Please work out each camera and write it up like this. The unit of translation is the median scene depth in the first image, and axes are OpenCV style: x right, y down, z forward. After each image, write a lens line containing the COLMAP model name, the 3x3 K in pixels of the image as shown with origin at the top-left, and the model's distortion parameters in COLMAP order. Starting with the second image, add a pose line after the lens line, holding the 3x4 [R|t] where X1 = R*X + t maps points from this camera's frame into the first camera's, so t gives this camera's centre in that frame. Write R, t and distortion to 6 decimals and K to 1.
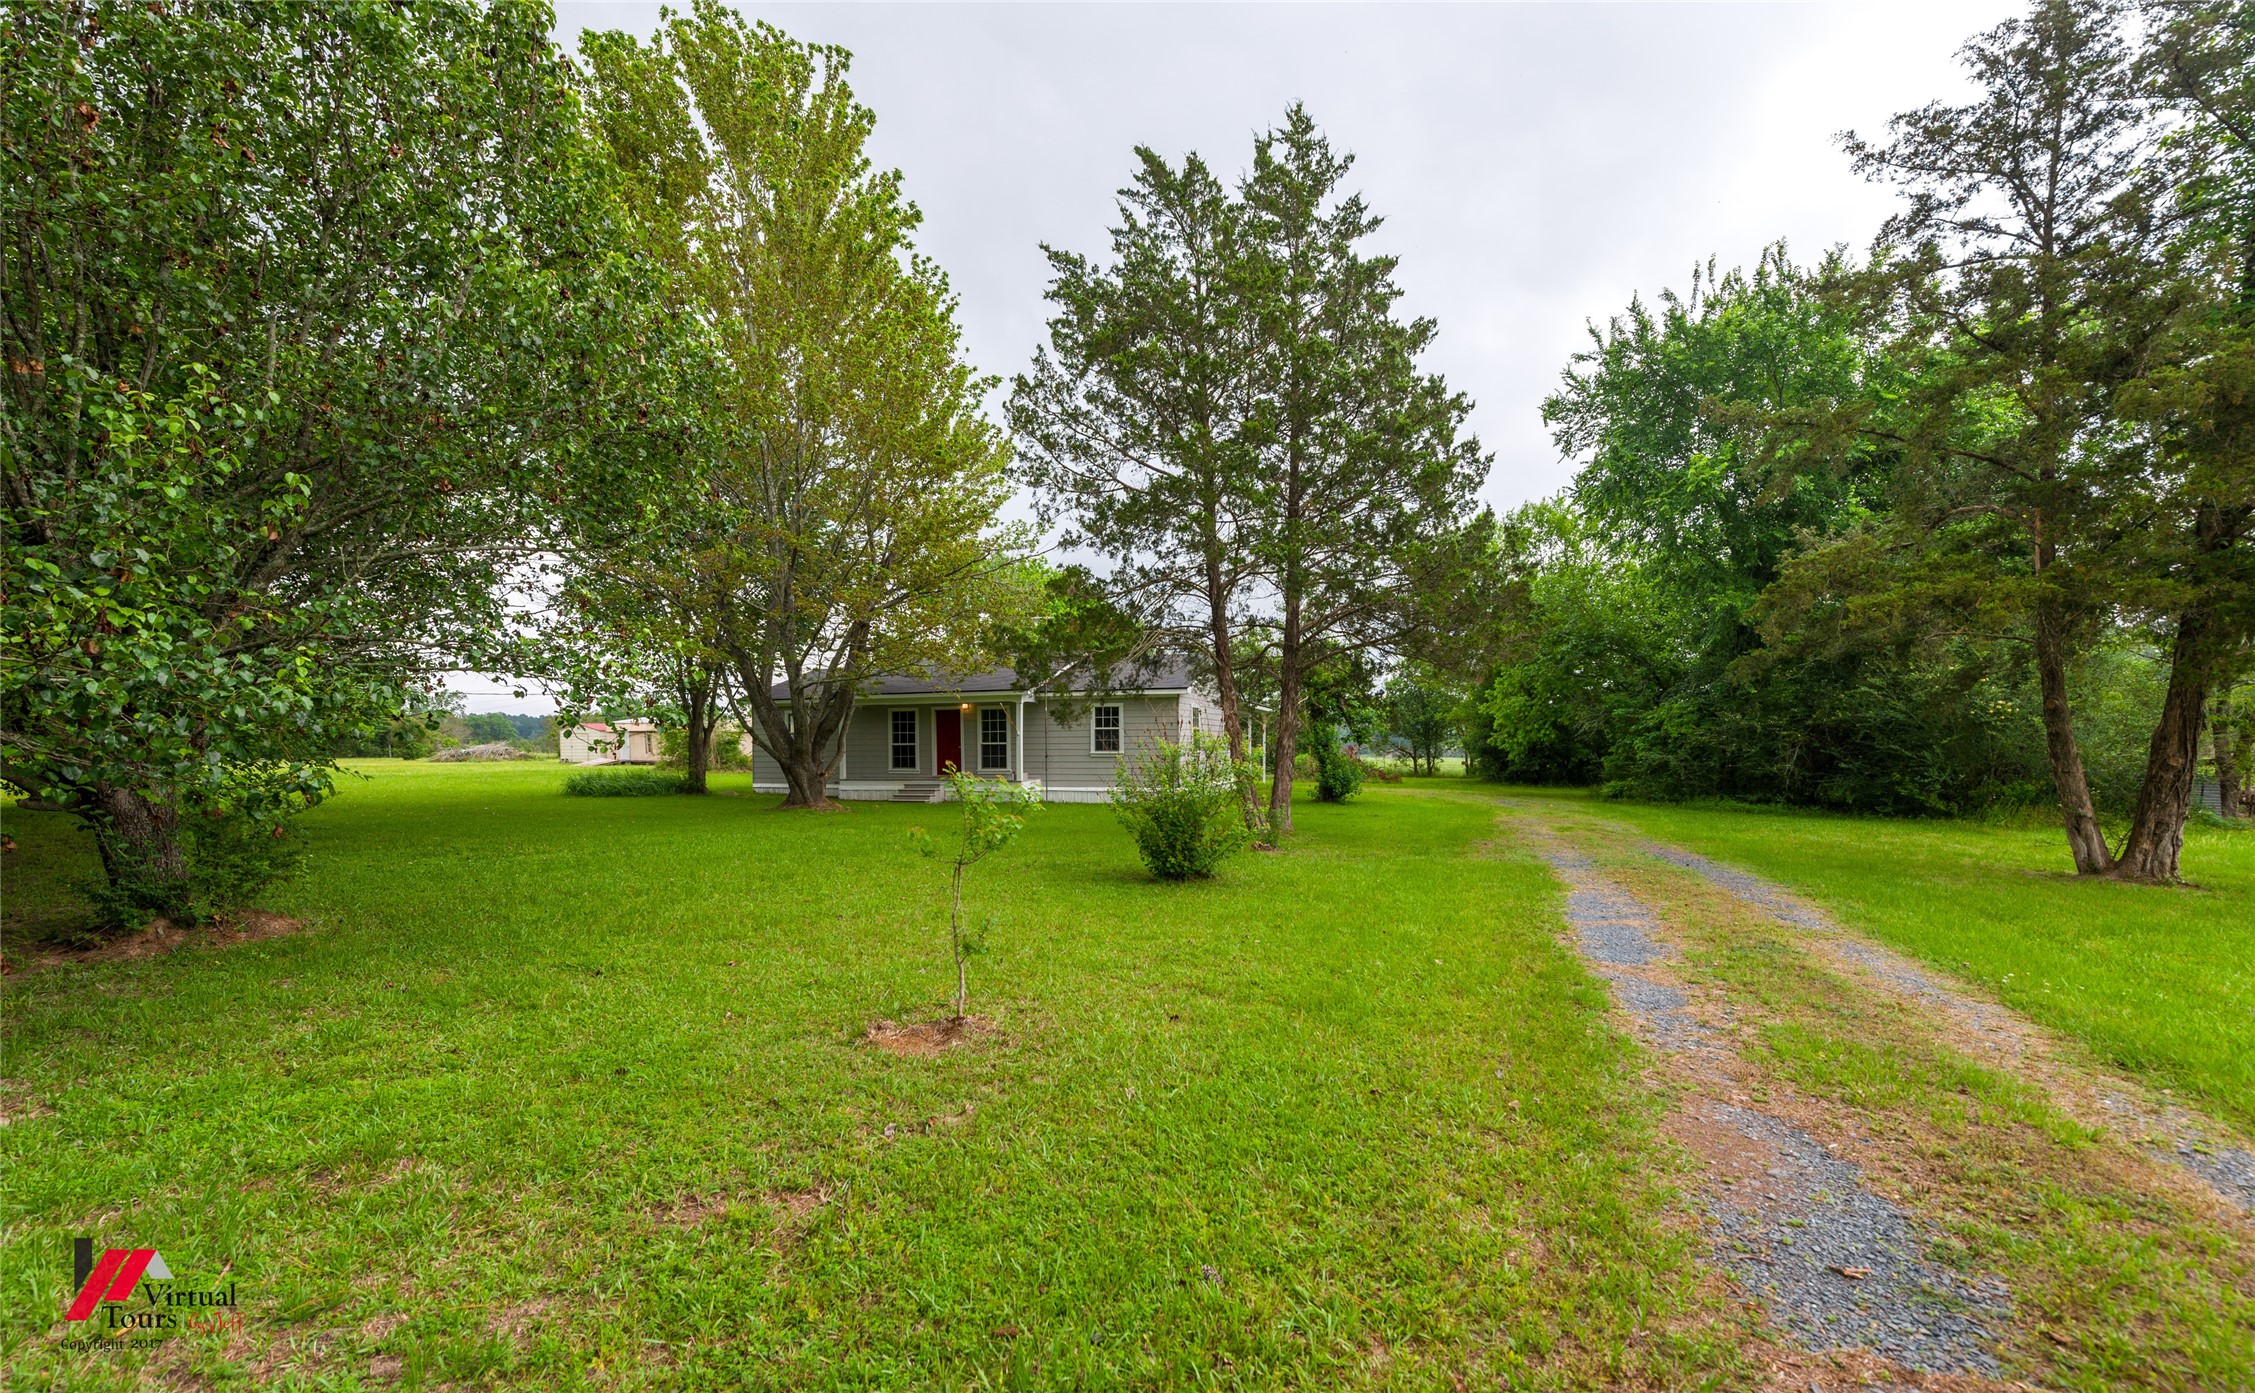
lens RADIAL K [[913.4, 0, 1134.9], [0, 913.4, 765.6], [0, 0, 1]] dist [0.013082, 0.000351]
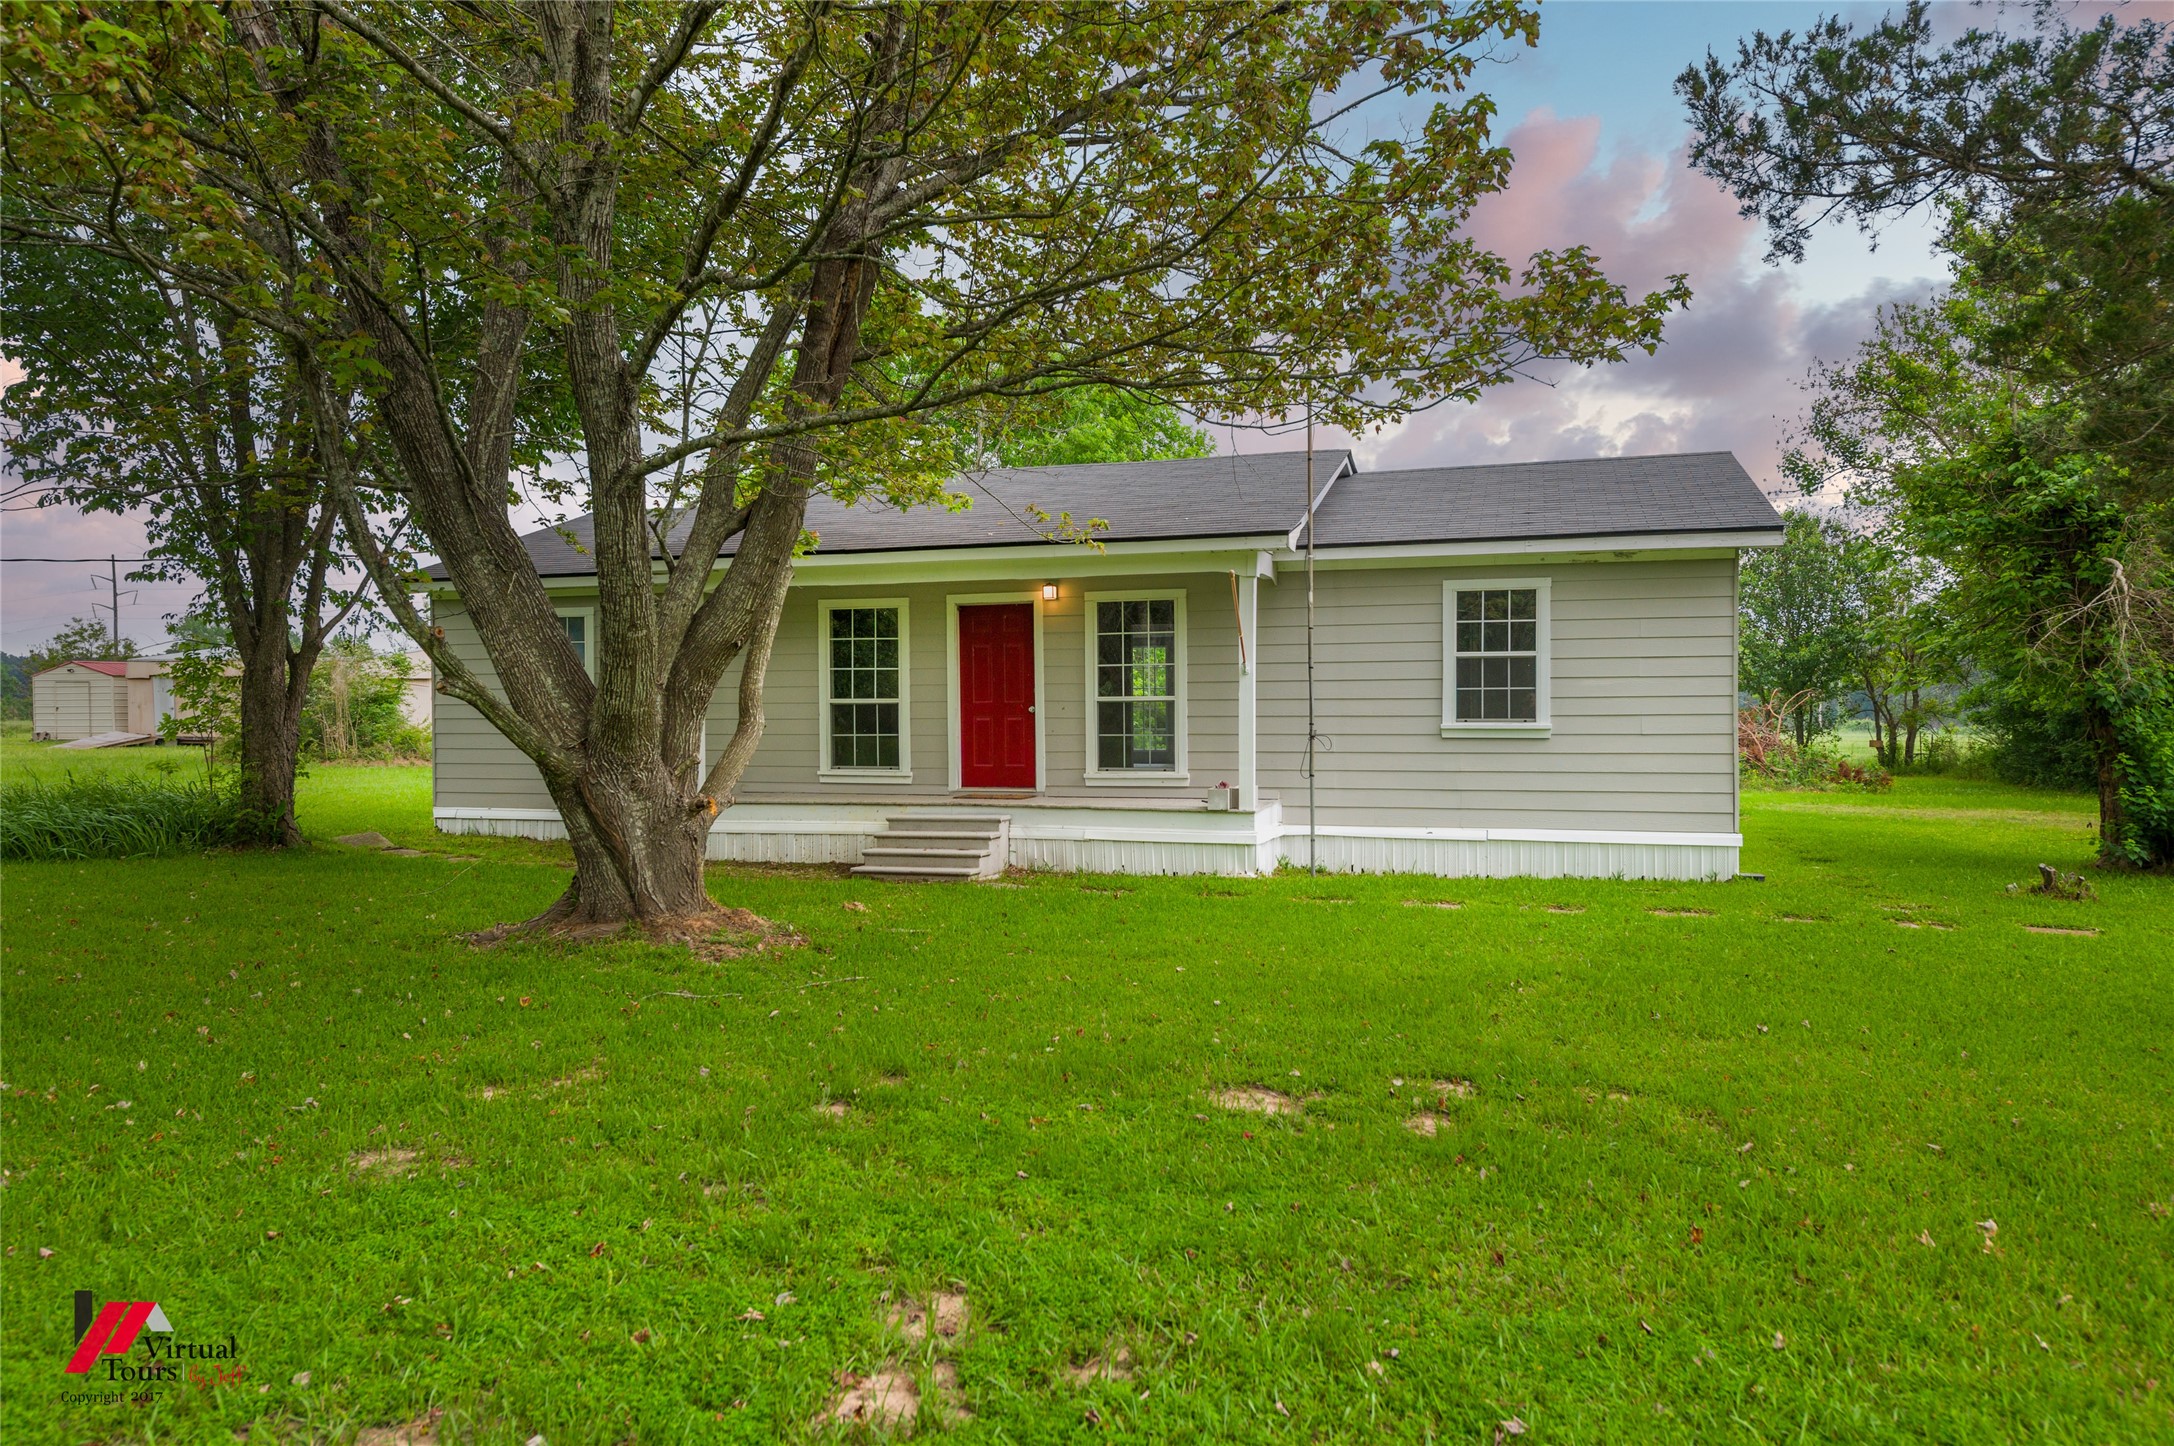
lens RADIAL K [[1431.6, 0, 1078.4], [0, 1431.6, 714.5], [0, 0, 1]] dist [0.018079, -0.001522]
pose [[0.999459, 0.000250, 0.032889, -0.195645], [0.000317, 0.999851, -0.017231, -0.008858], [-0.032888, 0.017233, 0.999310, 0.458645]]
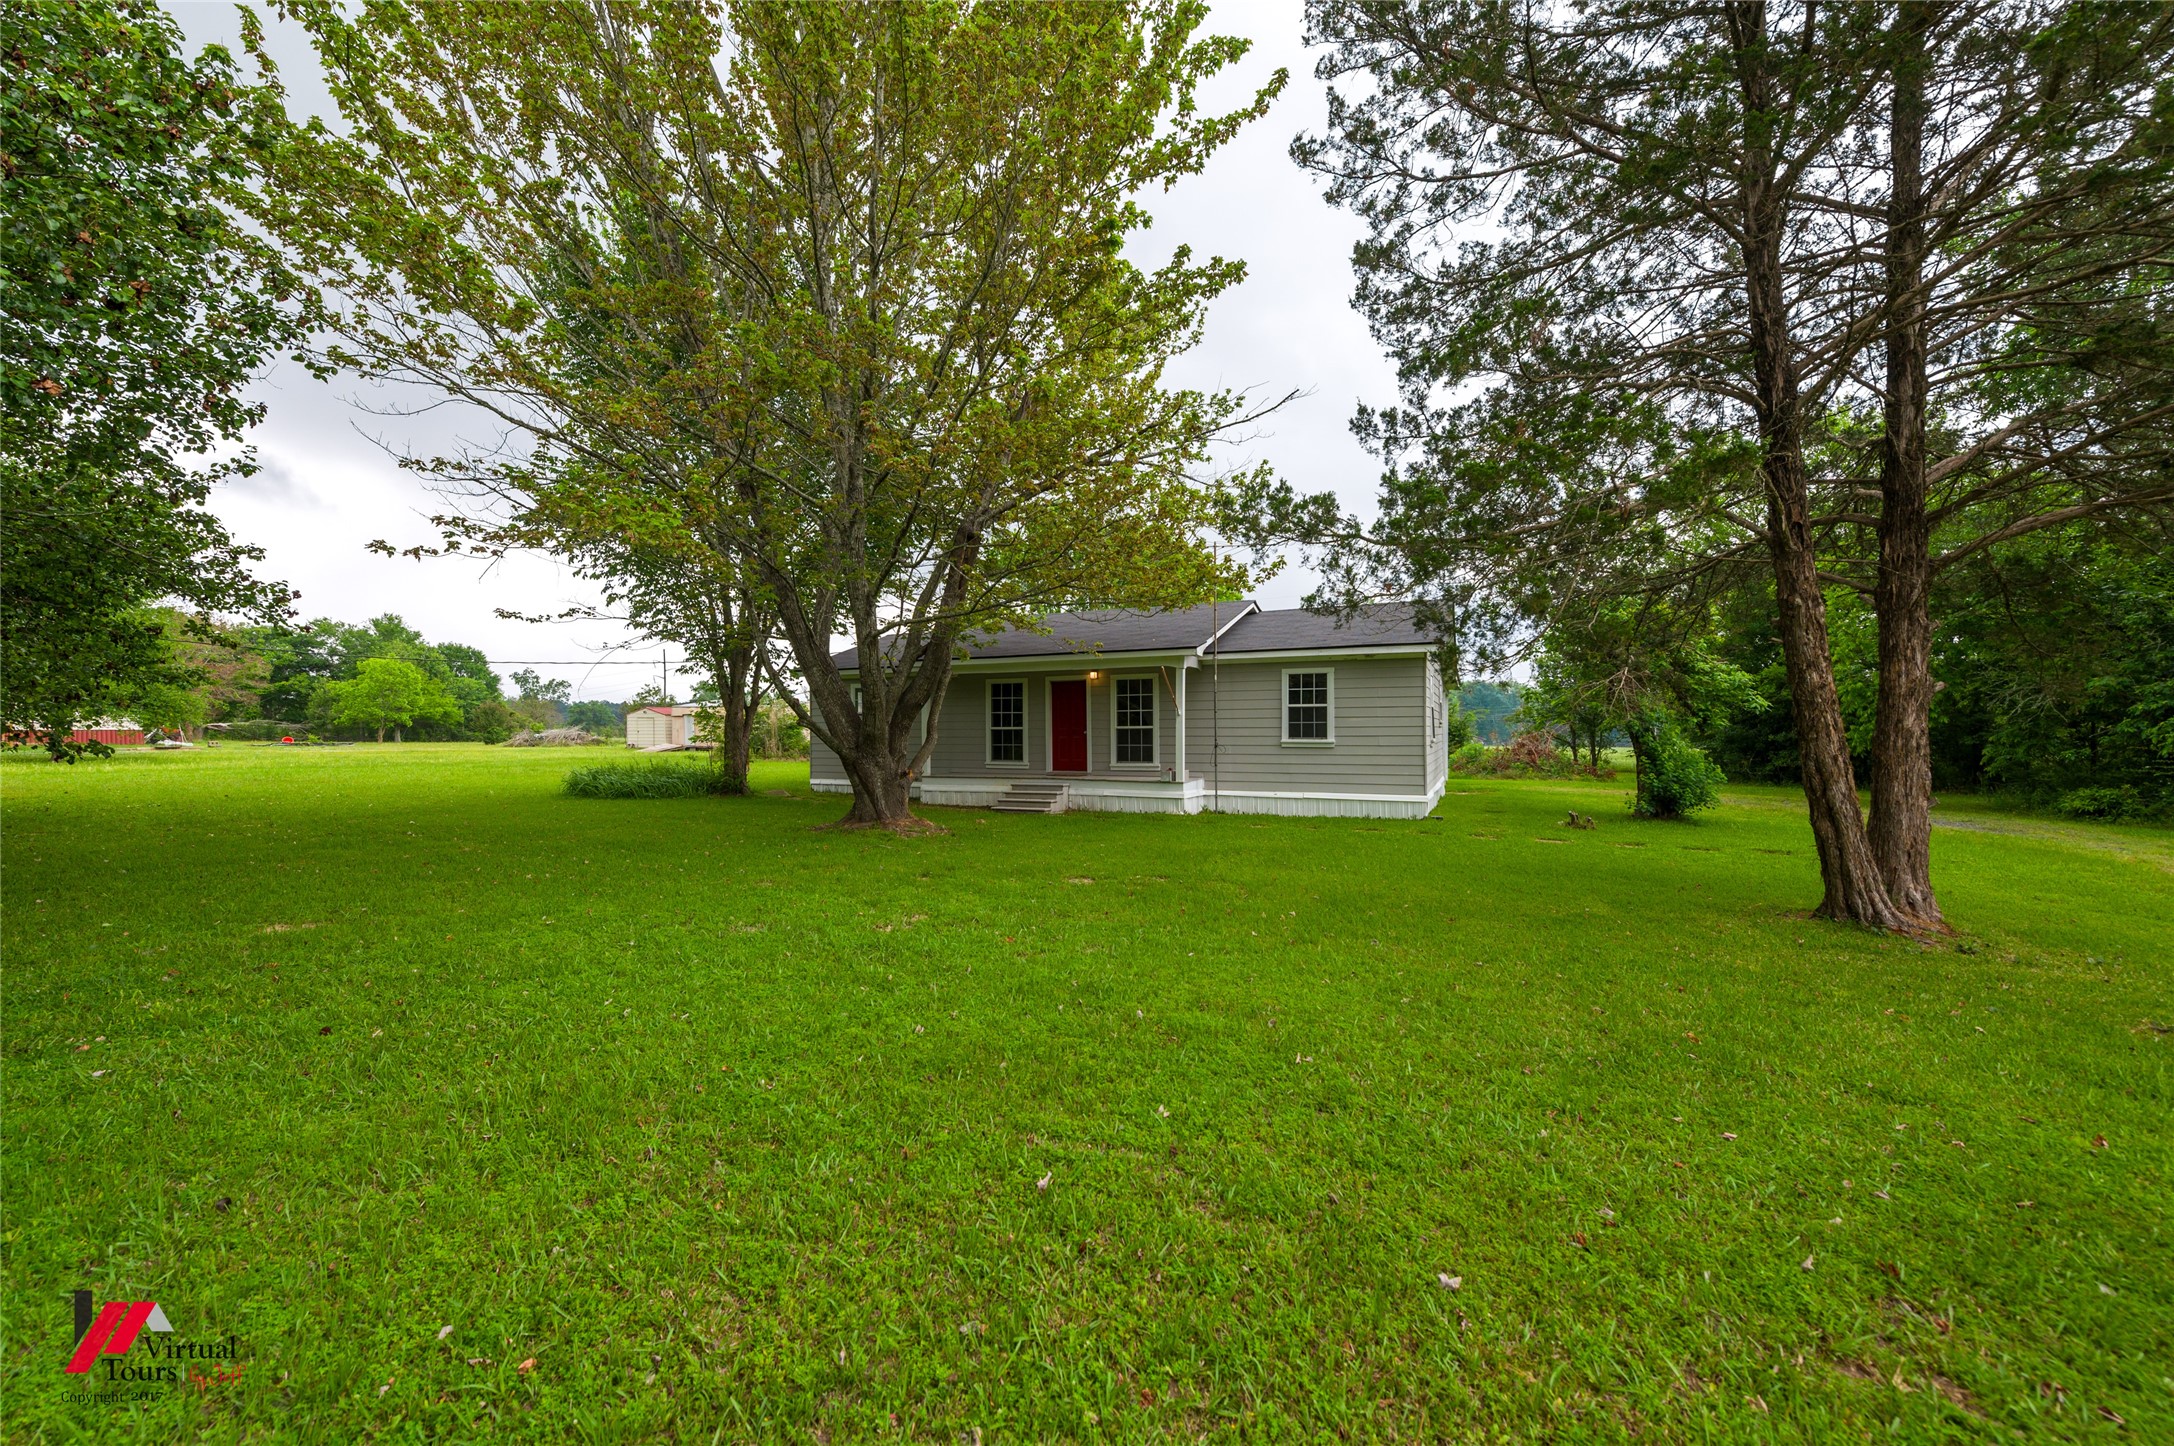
lens RADIAL K [[869.7, 0, 1084.8], [0, 869.7, 724.6], [0, 0, 1]] dist [0.014245, 0.000122]
pose [[0.994597, 0.001558, -0.103804, -0.123713], [-0.004684, 0.999542, -0.029883, -0.006097], [0.103710, 0.030208, 0.994149, 0.328701]]
